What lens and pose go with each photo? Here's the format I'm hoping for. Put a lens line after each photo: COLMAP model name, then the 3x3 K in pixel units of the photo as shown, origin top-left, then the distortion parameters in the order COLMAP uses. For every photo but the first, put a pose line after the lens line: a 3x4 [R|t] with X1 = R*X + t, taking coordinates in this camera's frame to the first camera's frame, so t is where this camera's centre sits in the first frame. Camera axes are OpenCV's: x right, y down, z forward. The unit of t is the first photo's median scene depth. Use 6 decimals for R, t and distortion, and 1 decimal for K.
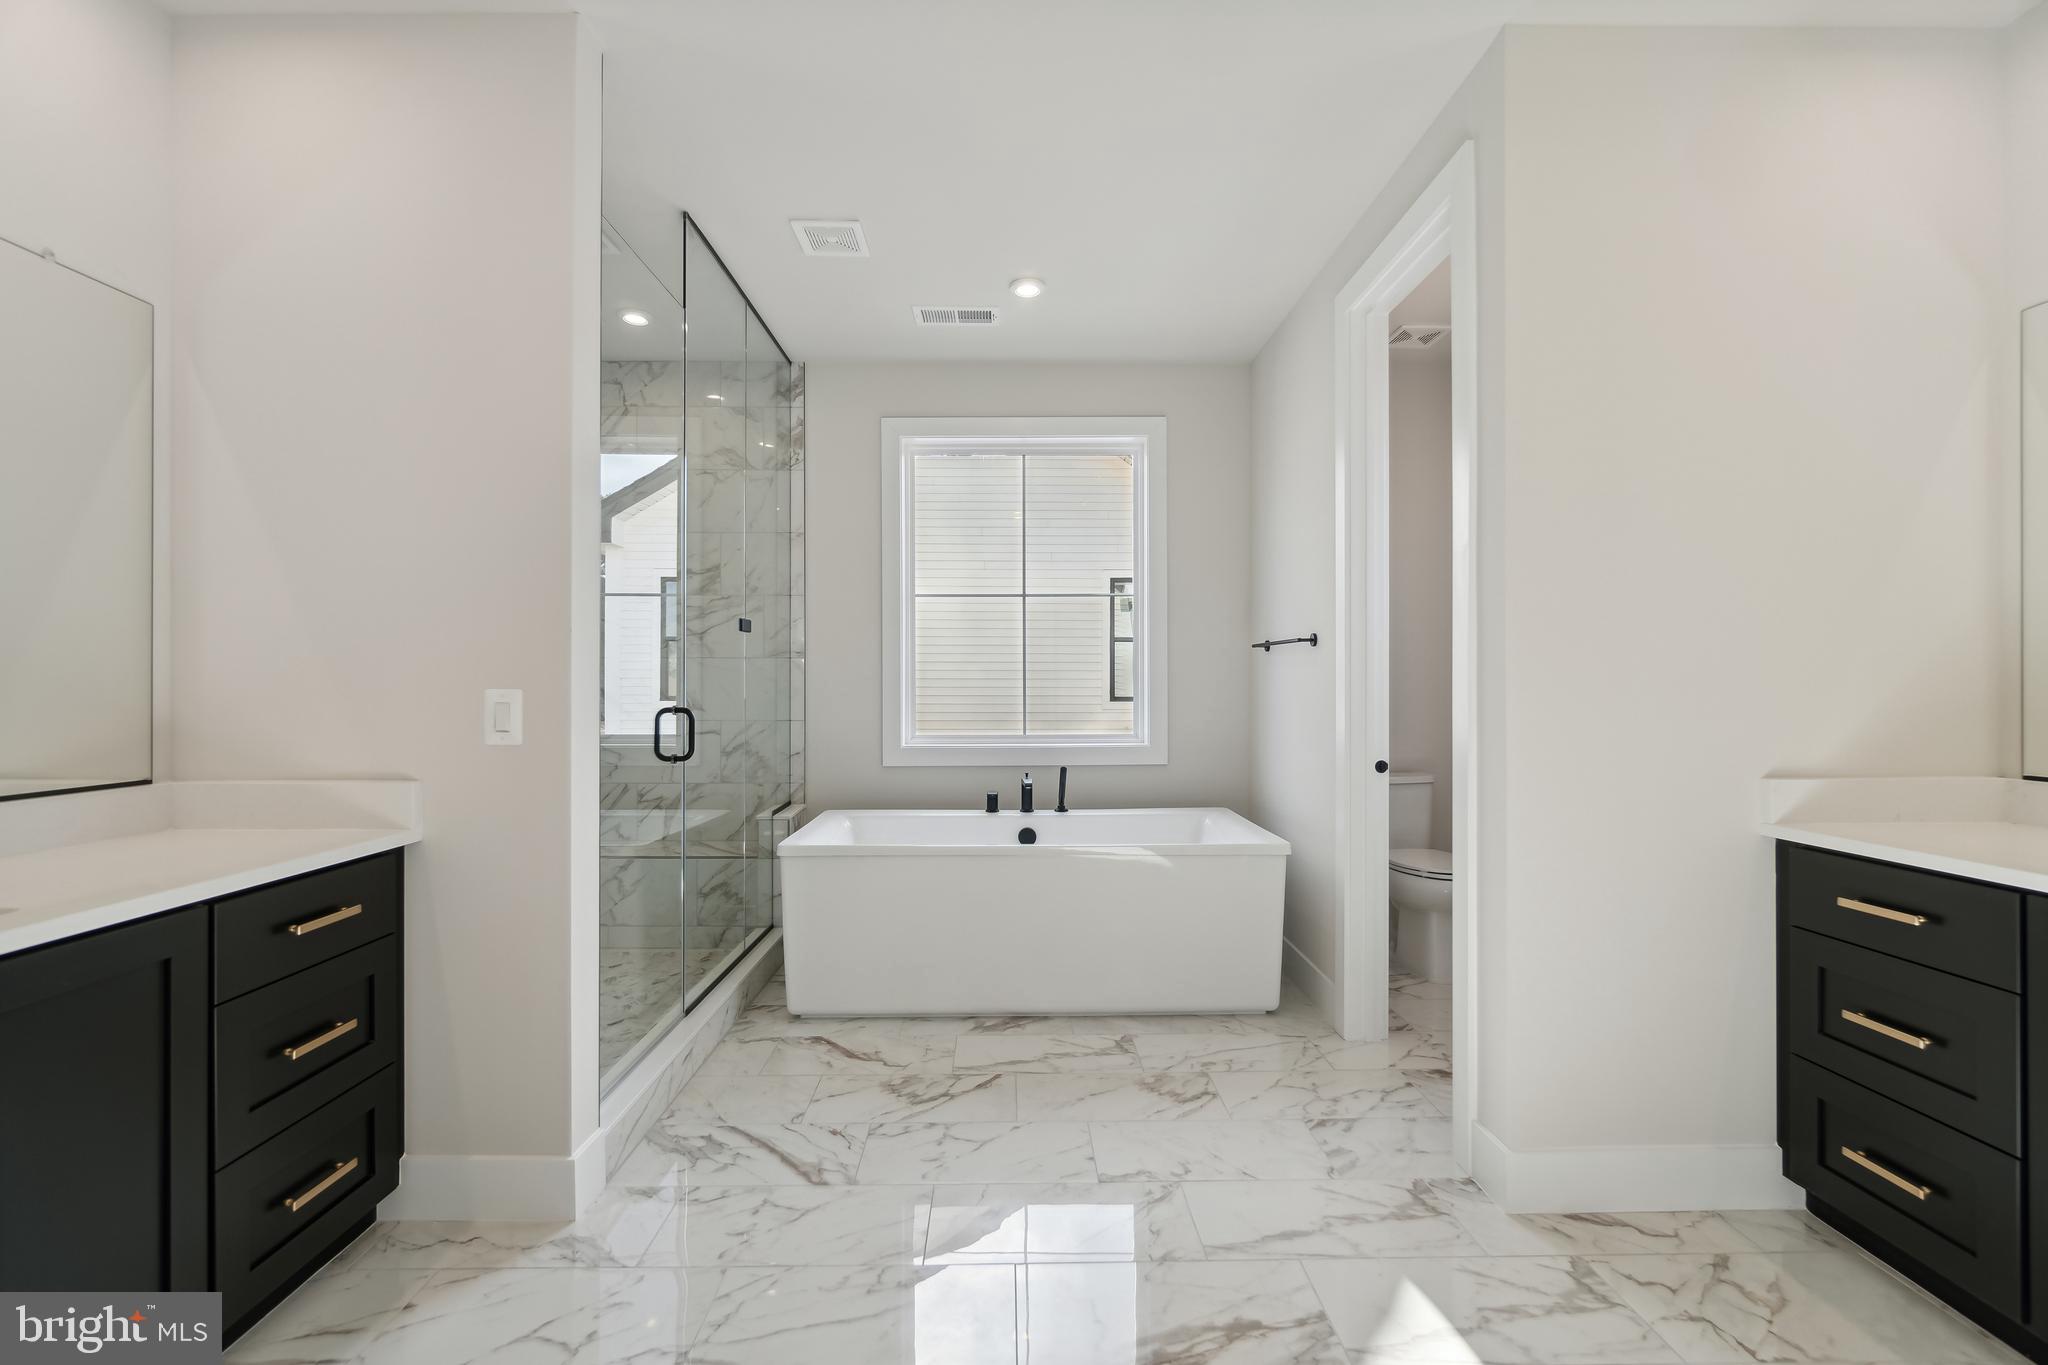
lens RADIAL K [[896.0, 0, 1019.9], [0, 896.0, 685.2], [0, 0, 1]] dist [-0.008667, 0.003100]
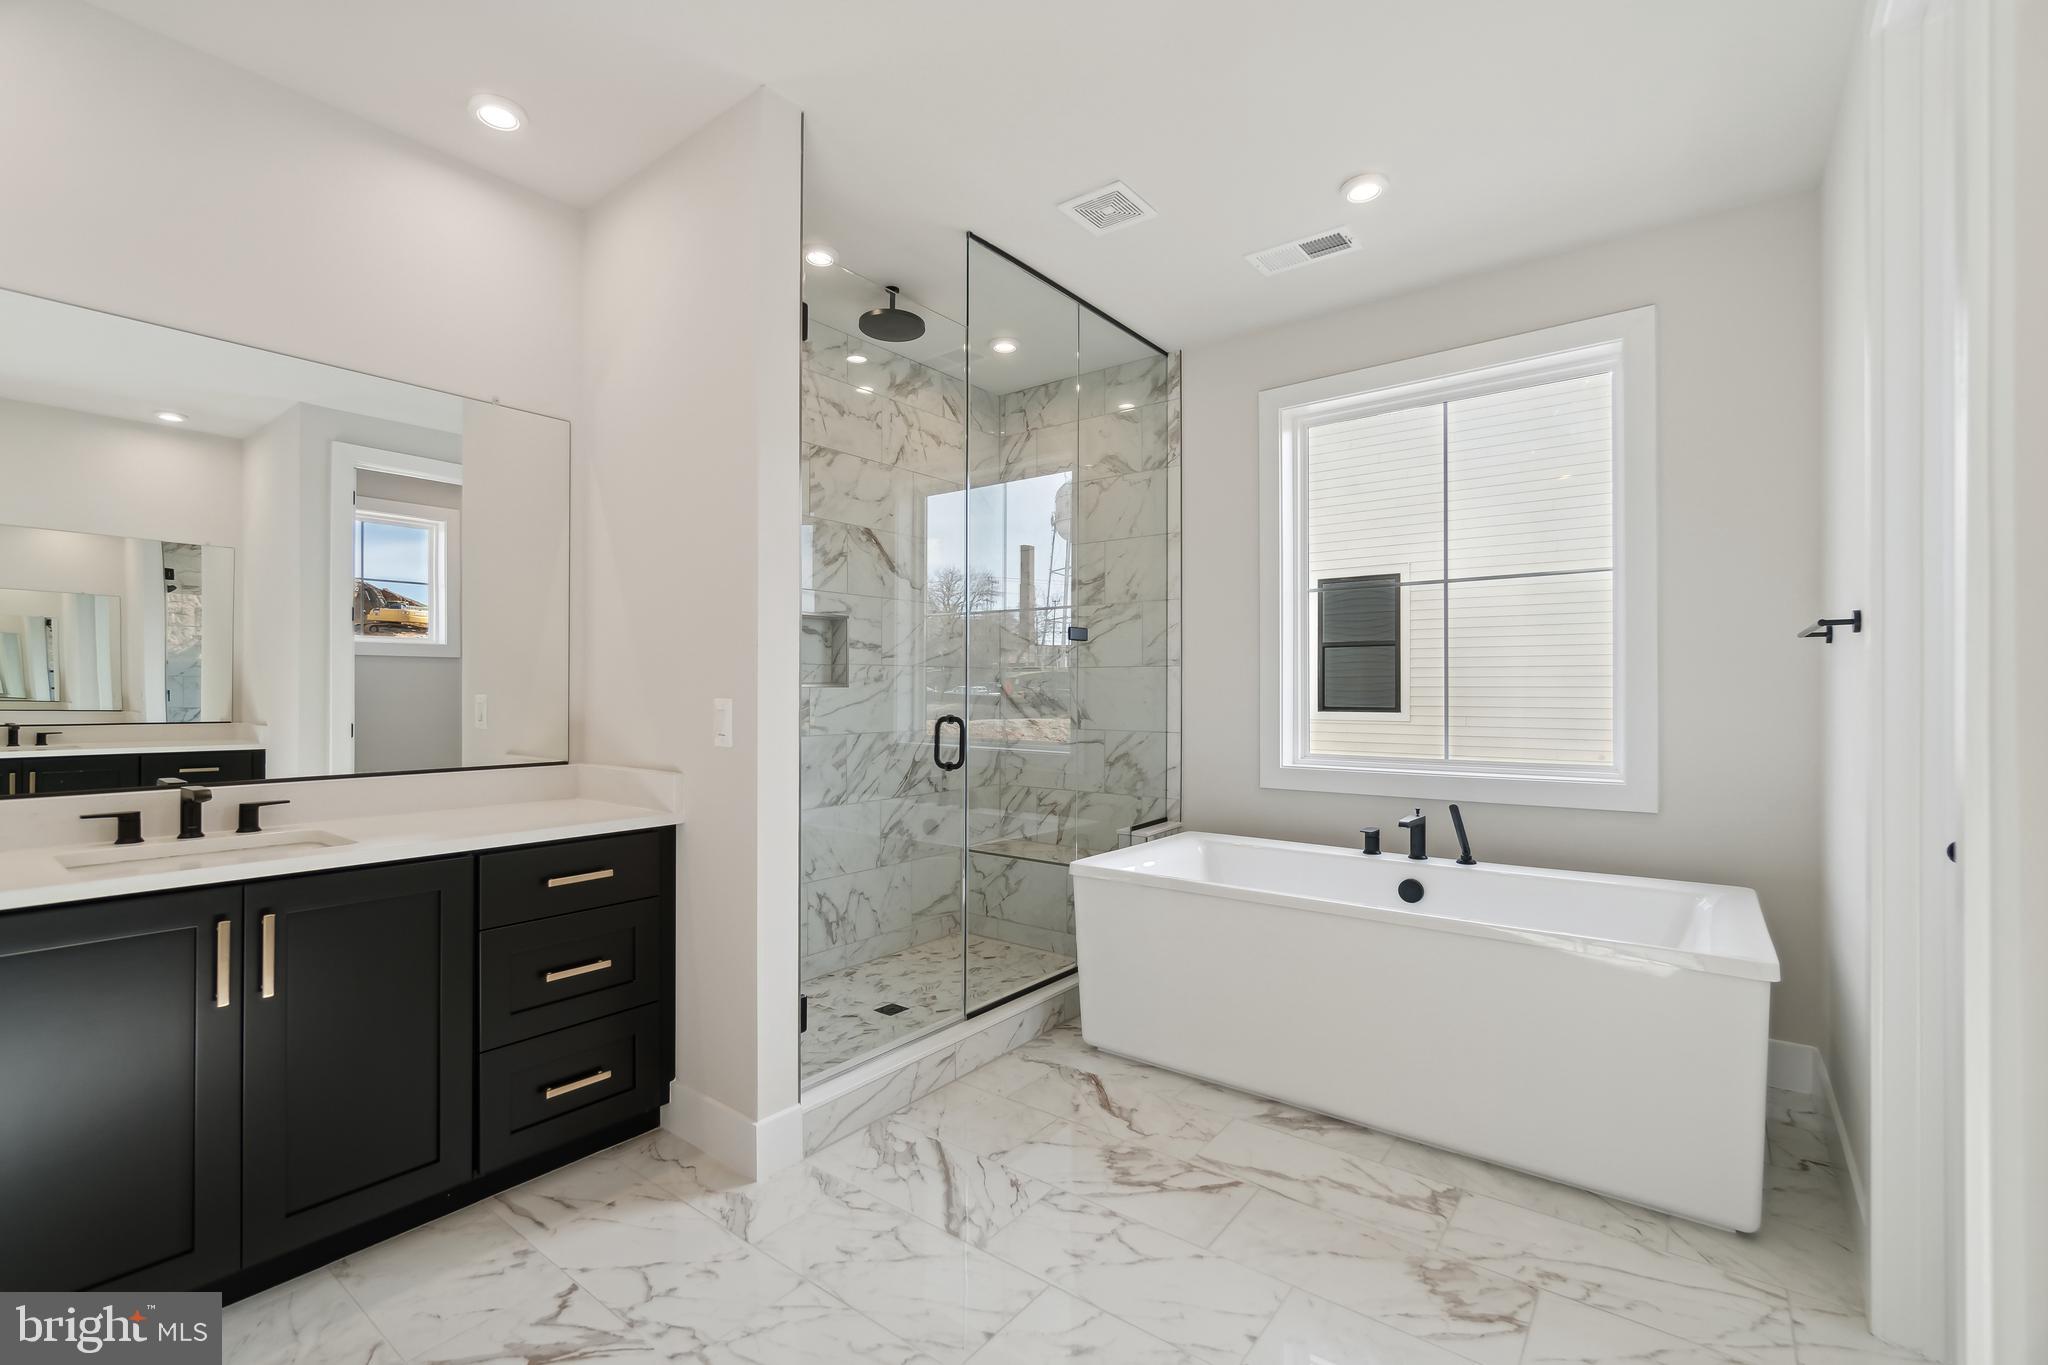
lens RADIAL K [[896.0, 0, 1017.8], [0, 896.0, 689.9], [0, 0, 1]] dist [-0.008667, 0.003100]
pose [[0.777494, 0.000023, -0.628891, 0.319330], [-0.002953, 0.999989, -0.003614, -0.002091], [0.628884, 0.004667, 0.777485, 0.246842]]
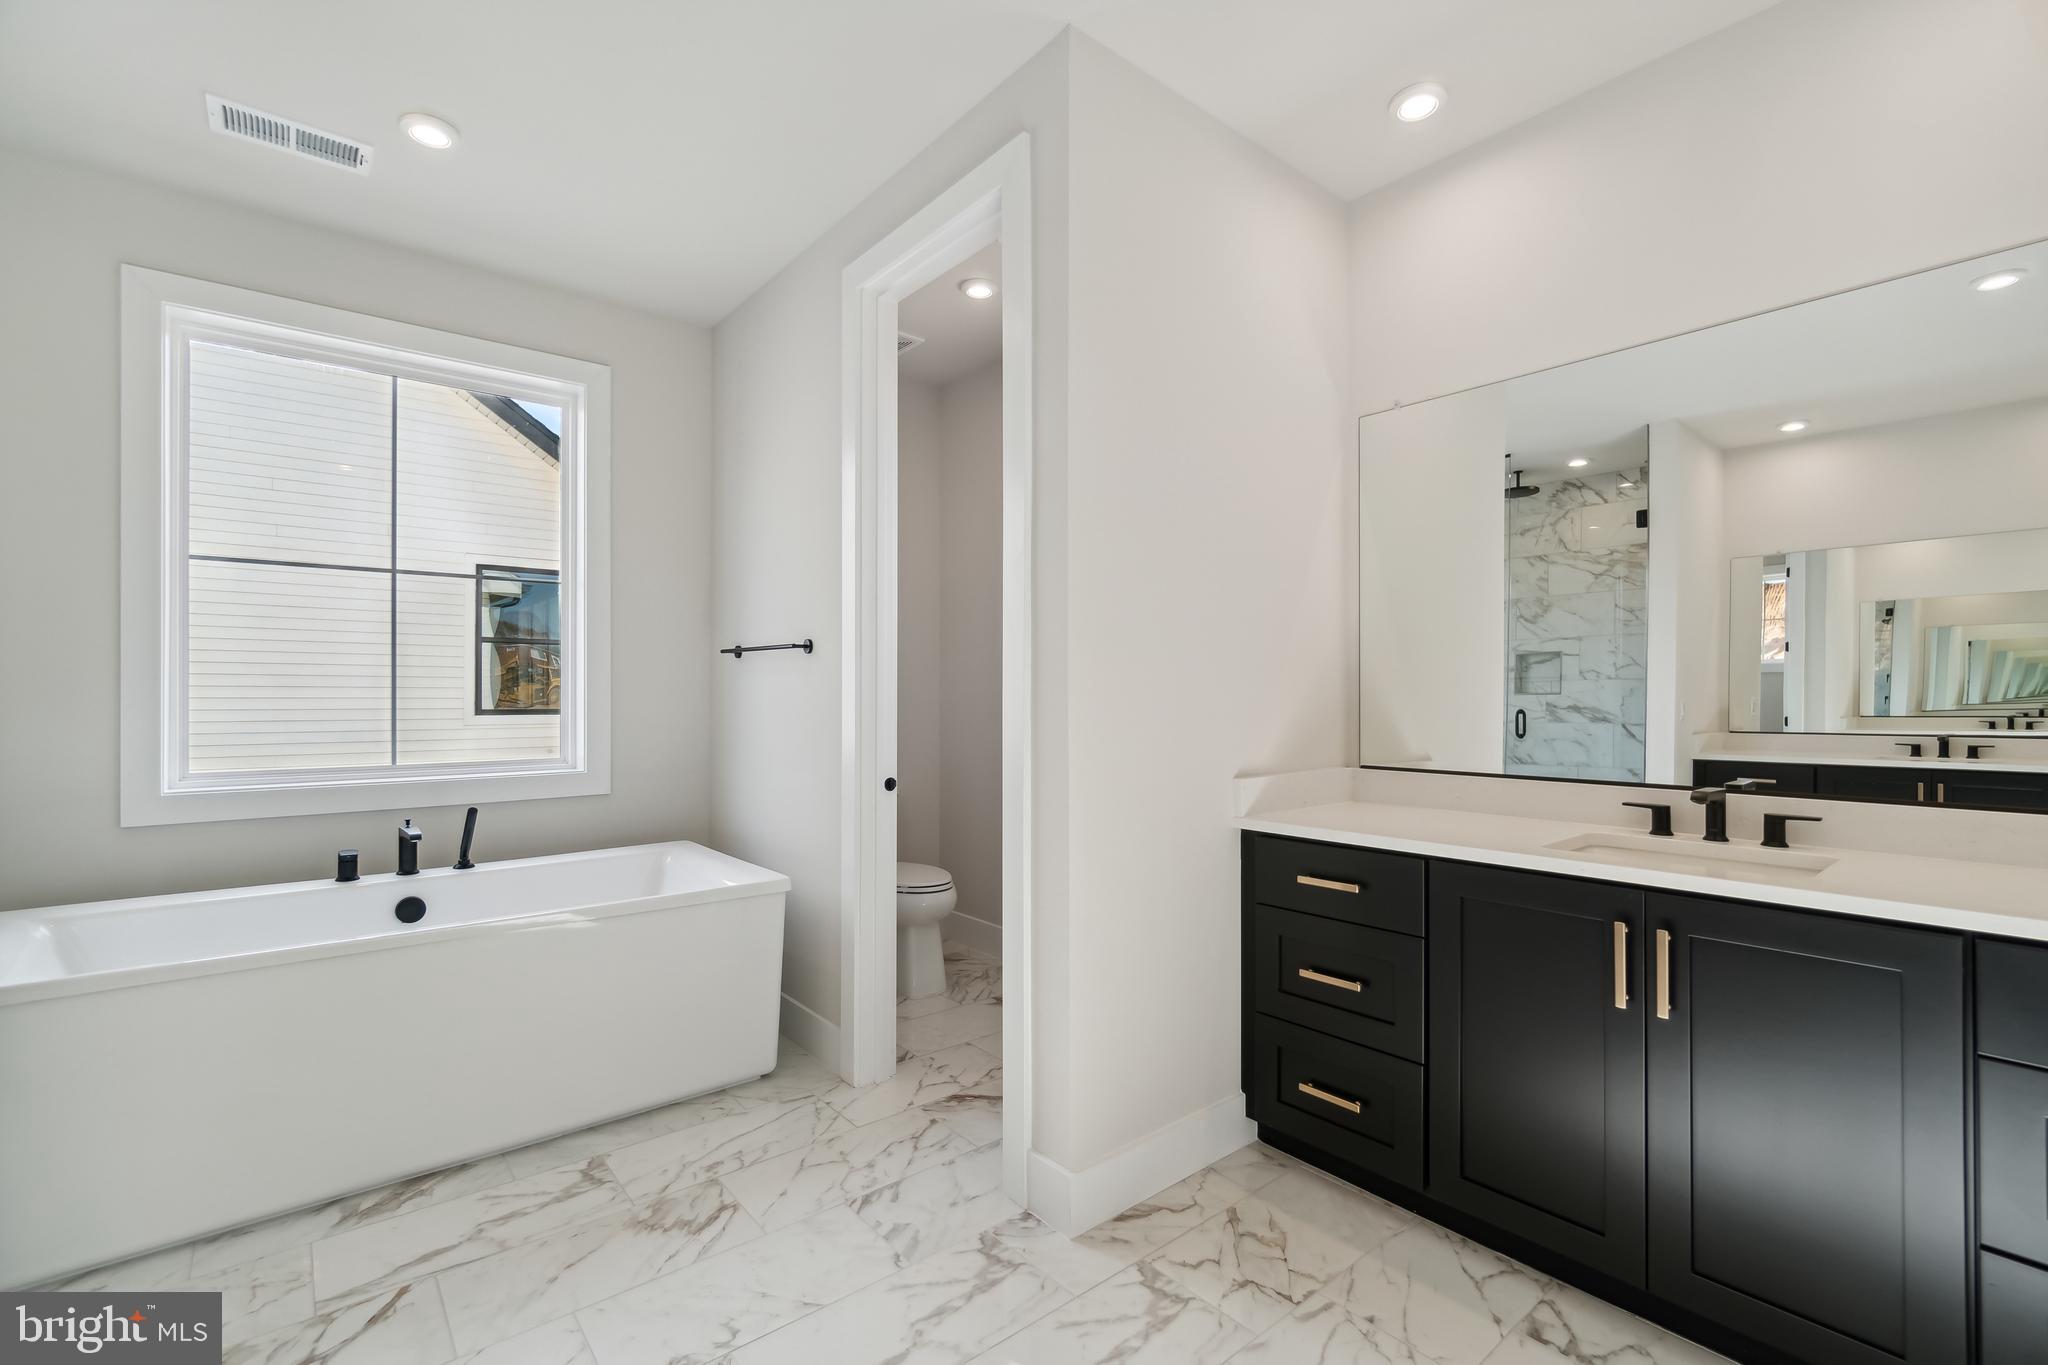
lens RADIAL K [[896.0, 0, 1019.4], [0, 896.0, 692.1], [0, 0, 1]] dist [-0.008667, 0.003100]
pose [[0.779311, 0.003718, 0.626627, -0.082254], [-0.001282, 0.999990, -0.004339, -0.001190], [-0.626637, 0.002578, 0.779307, 0.199081]]
